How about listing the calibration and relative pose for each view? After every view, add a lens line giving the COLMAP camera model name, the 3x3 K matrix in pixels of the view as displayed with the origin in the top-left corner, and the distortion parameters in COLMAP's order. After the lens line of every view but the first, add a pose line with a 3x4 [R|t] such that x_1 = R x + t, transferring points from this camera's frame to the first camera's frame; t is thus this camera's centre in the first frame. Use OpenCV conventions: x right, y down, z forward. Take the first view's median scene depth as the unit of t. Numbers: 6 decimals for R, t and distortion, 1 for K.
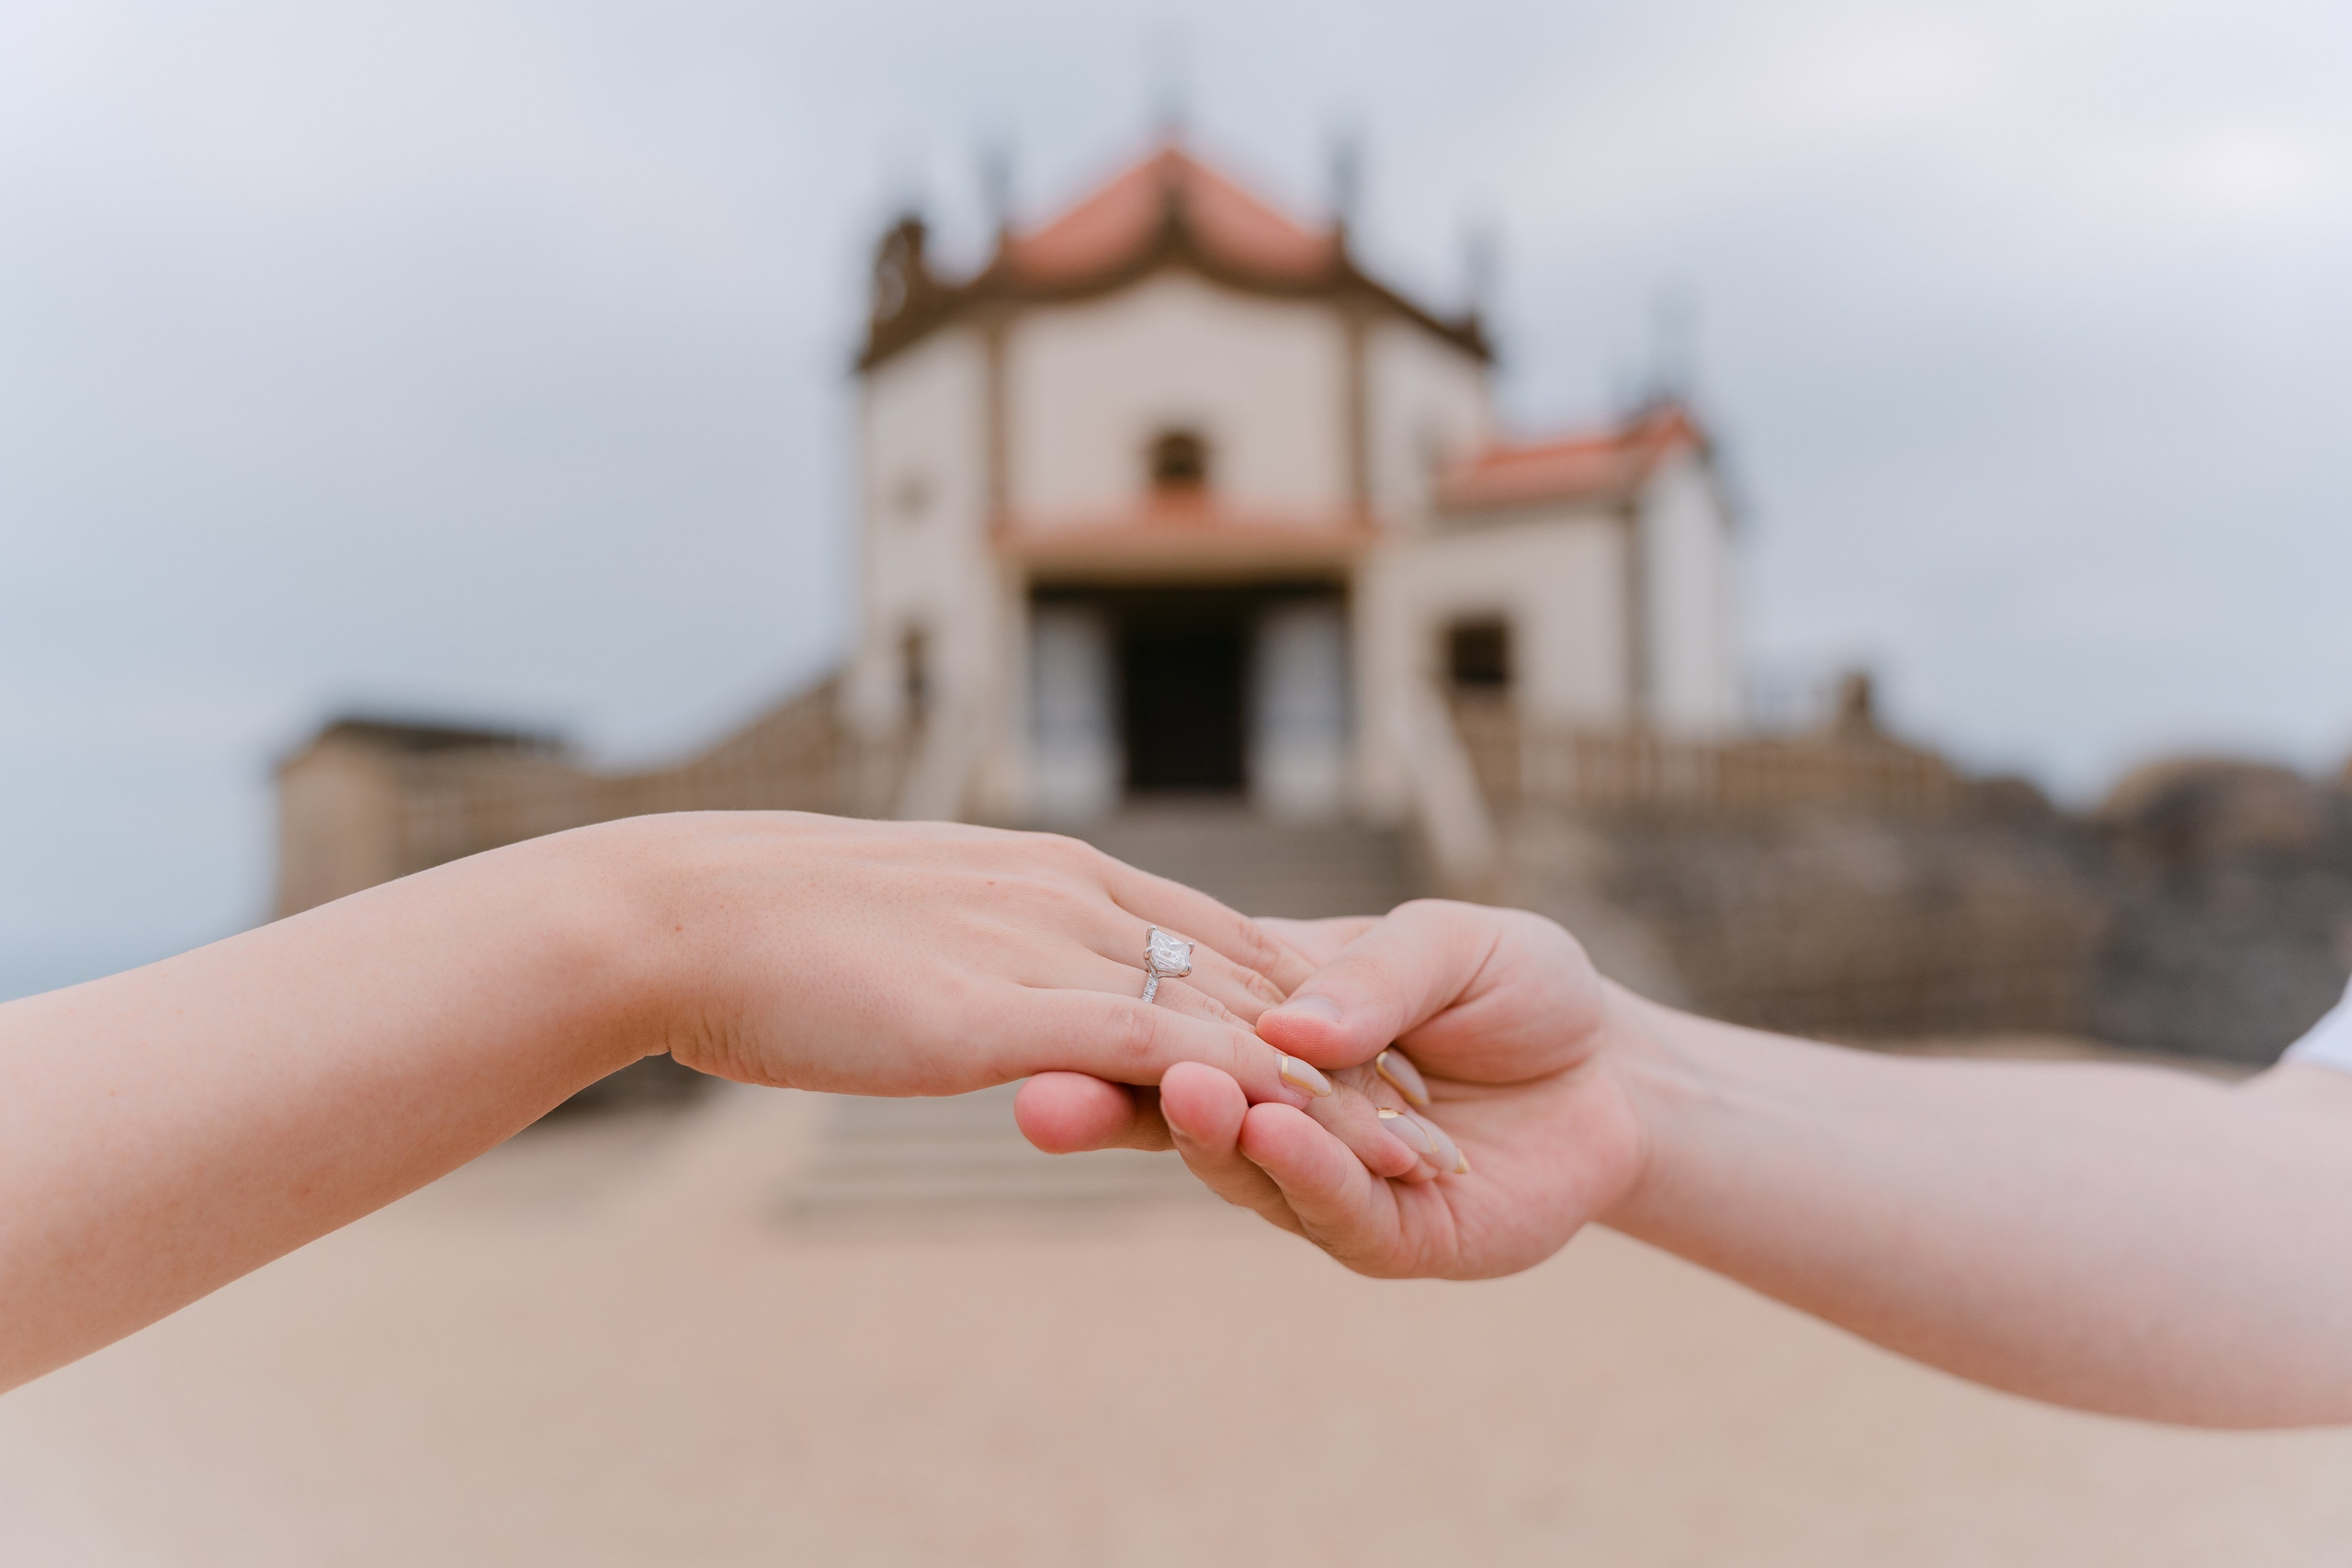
lens RADIAL K [[2190.2, 0, 1157.4], [0, 2190.2, 772.7], [0, 0, 1]] dist [0.017886, 0.000000]
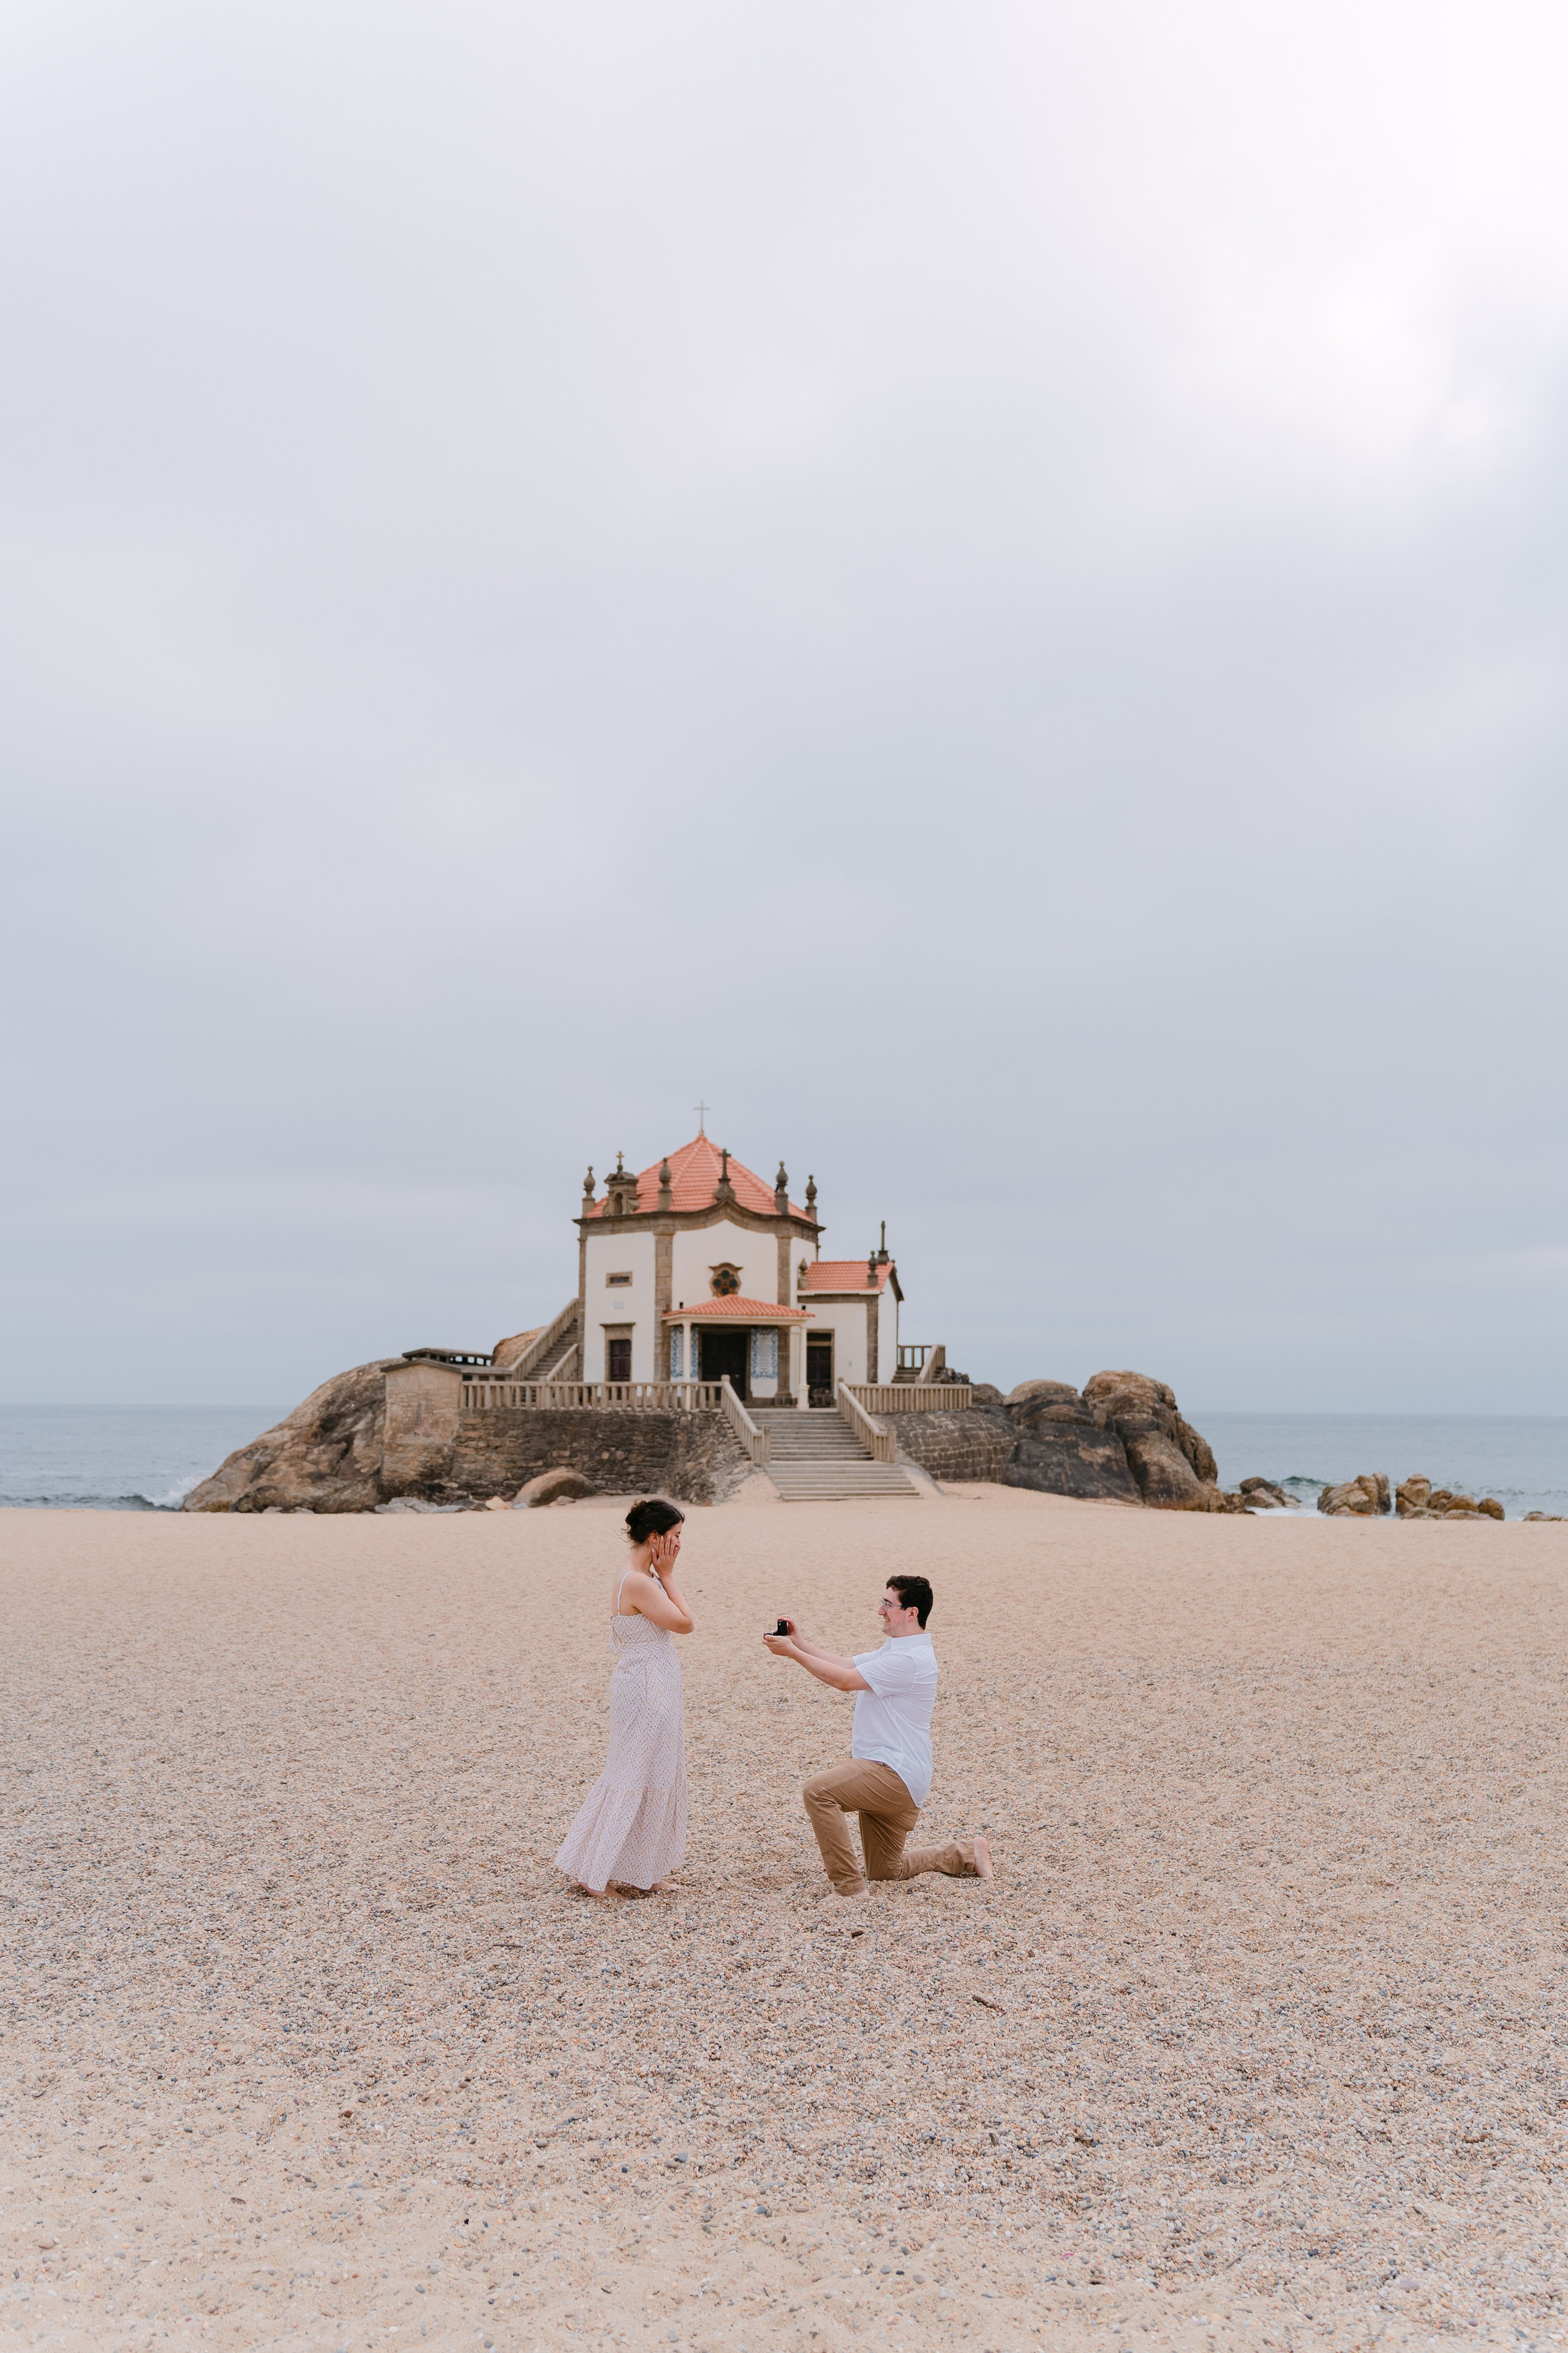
lens RADIAL K [[1884.3, 0, 773.6], [0, 1884.3, 1154.9], [0, 0, 1]] dist [-0.006454, 0.010546]
pose [[0.965086, 0.054132, 0.256279, -0.585177], [-0.039860, 0.997368, -0.060562, -0.156905], [-0.258883, 0.048232, 0.964704, -1.462798]]
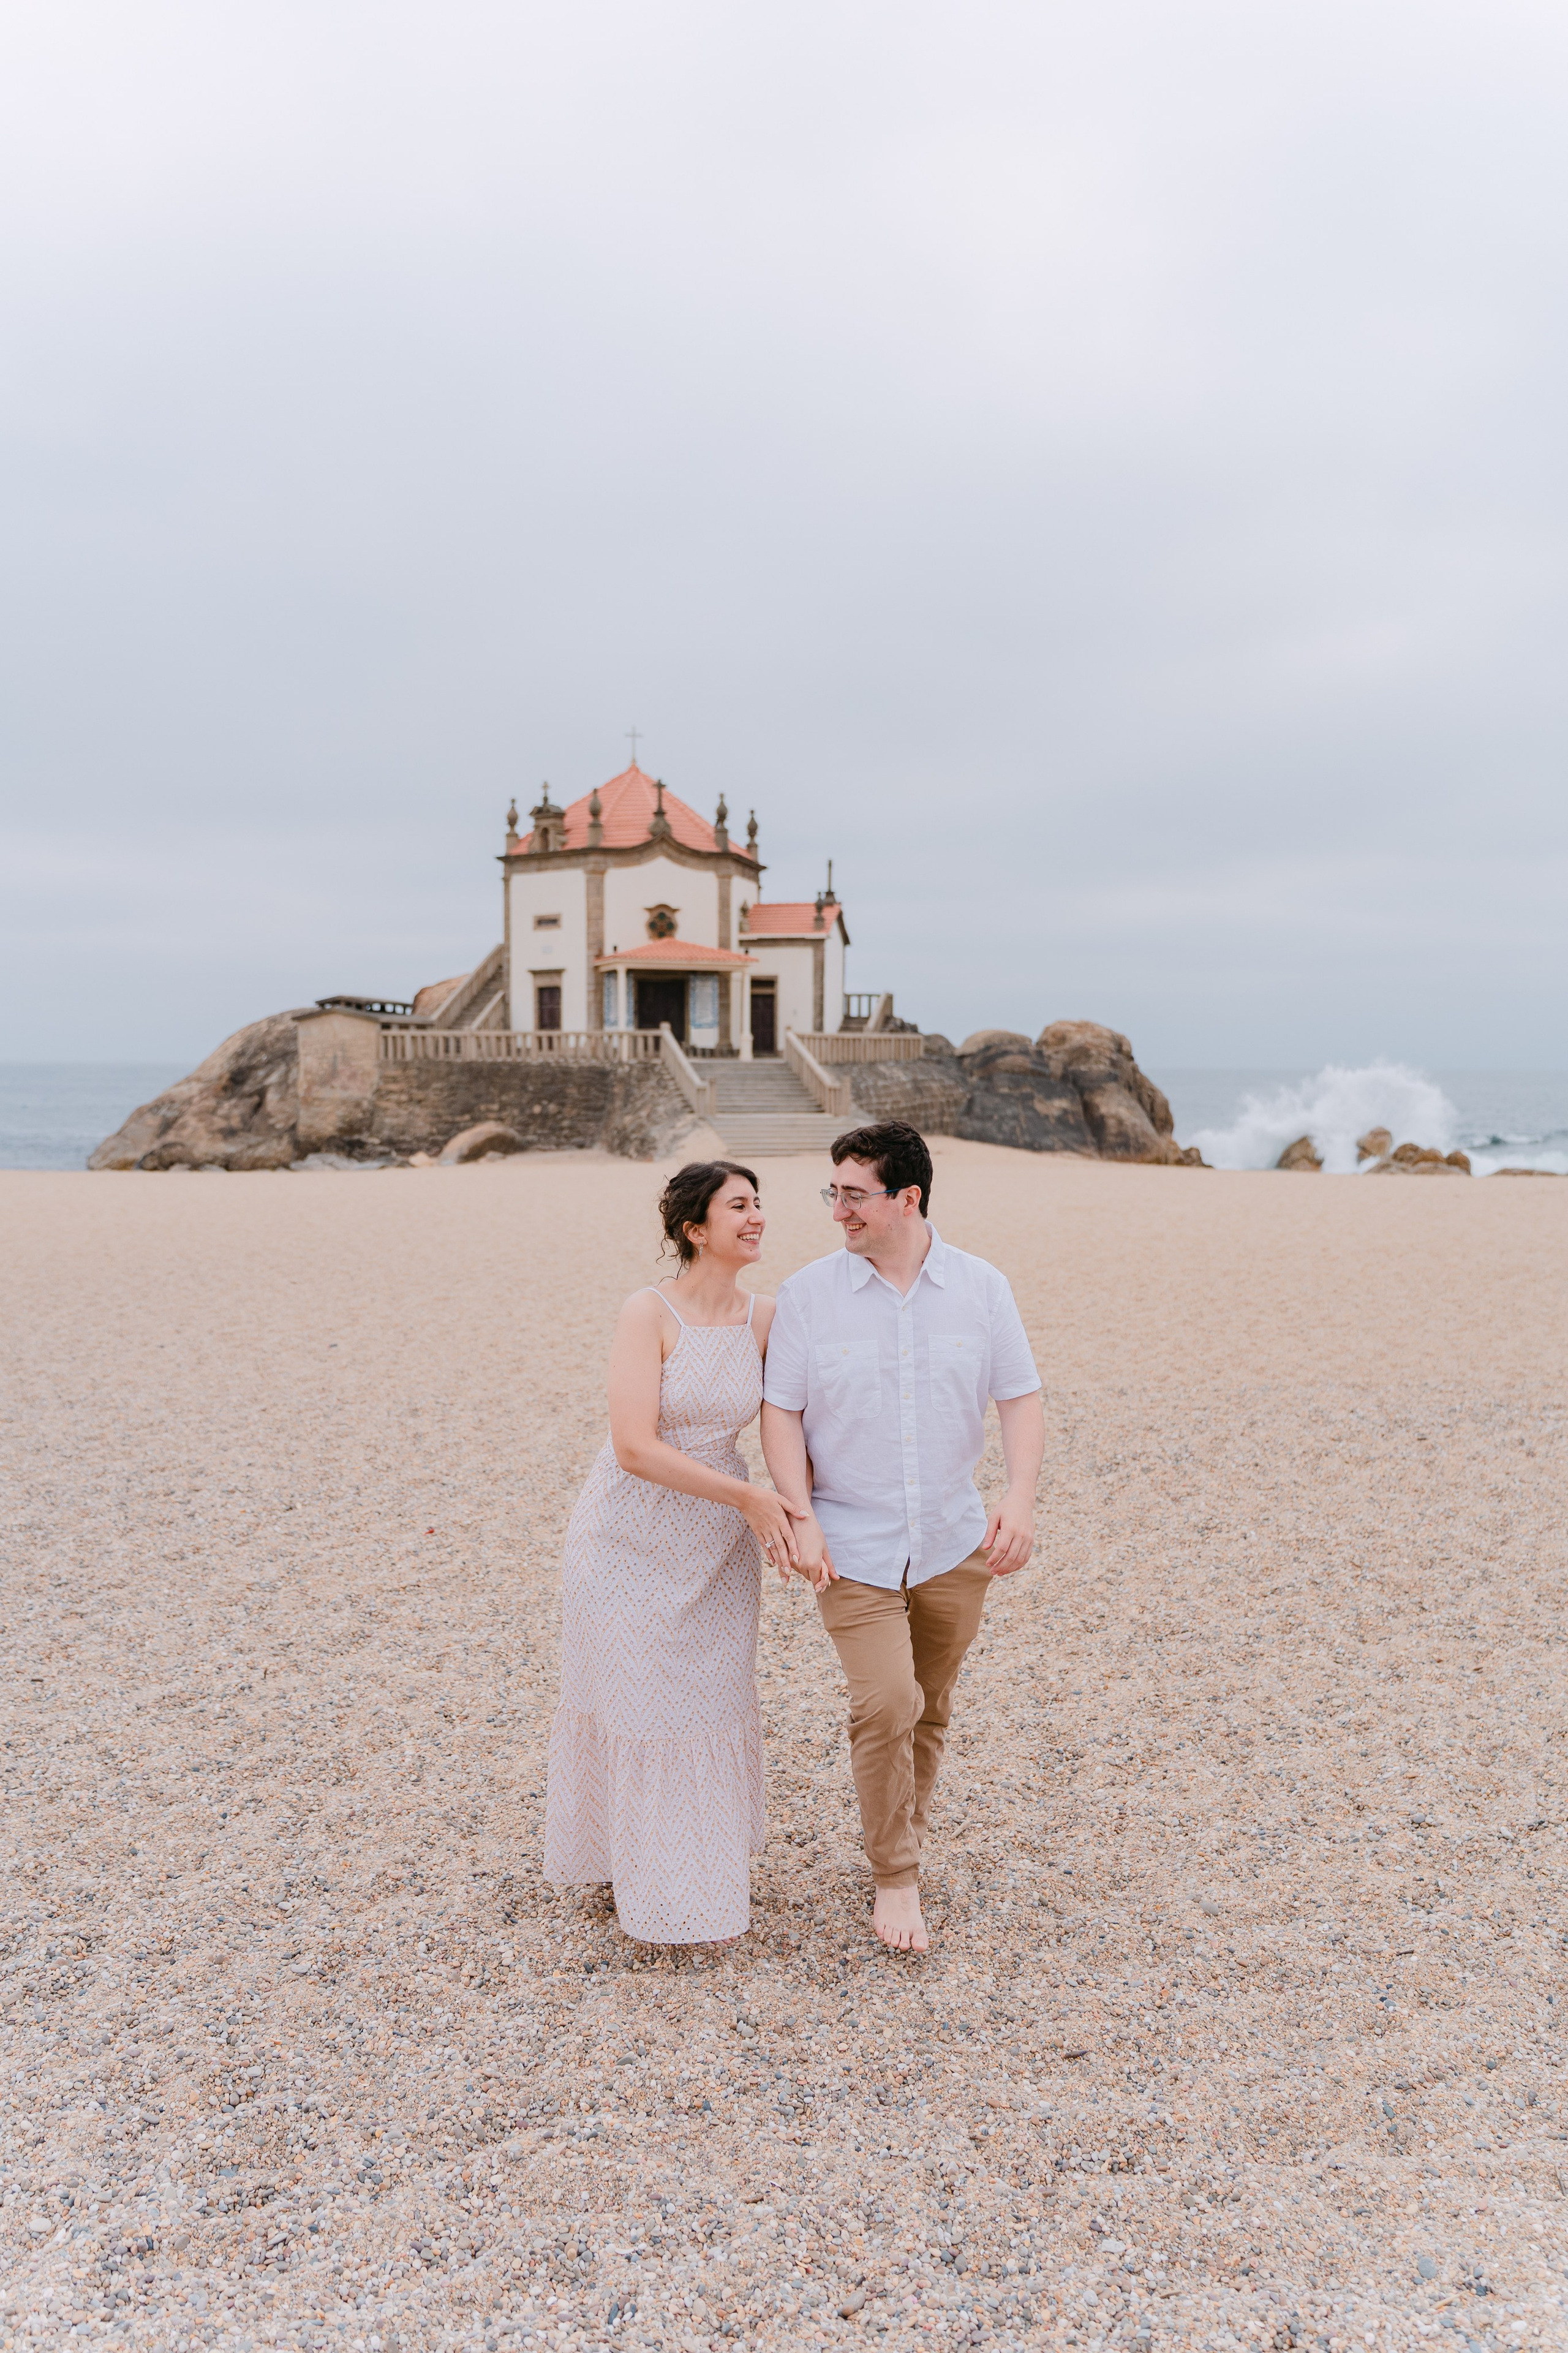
lens RADIAL K [[1884.3, 0, 772.7], [0, 1884.3, 1168.6], [0, 0, 1]] dist [-0.006454, 0.010546]
pose [[0.953807, 0.001353, 0.300416, -0.564349], [-0.041243, 0.991111, 0.126483, -0.138469], [-0.297575, -0.133030, 0.945385, -1.302782]]
